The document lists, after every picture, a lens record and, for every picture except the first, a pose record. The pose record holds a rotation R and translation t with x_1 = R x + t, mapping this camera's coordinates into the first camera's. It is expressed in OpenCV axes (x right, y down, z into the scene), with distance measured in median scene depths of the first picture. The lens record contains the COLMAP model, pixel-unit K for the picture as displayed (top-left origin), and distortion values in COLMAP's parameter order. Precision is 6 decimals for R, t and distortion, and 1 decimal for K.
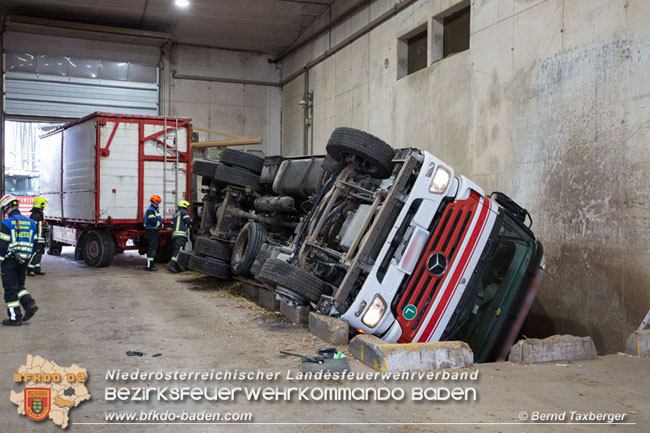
lens RADIAL K [[764.7, 0, 321.5], [0, 764.7, 217.4], [0, 0, 1]] dist [0.033768, 0.000000]
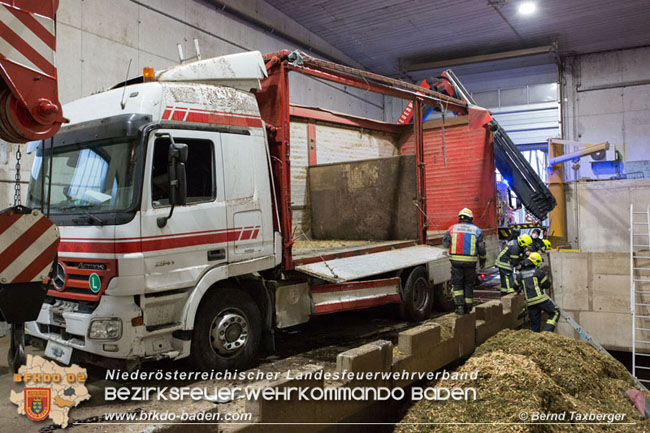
lens RADIAL K [[551.5, 0, 327.7], [0, 551.5, 214.0], [0, 0, 1]] dist [-0.005924, 0.005088]
pose [[0.592912, -0.026259, -0.804839, 0.281483], [0.003203, 0.999537, -0.030251, -0.019506], [0.805261, 0.015359, 0.592722, 0.590427]]
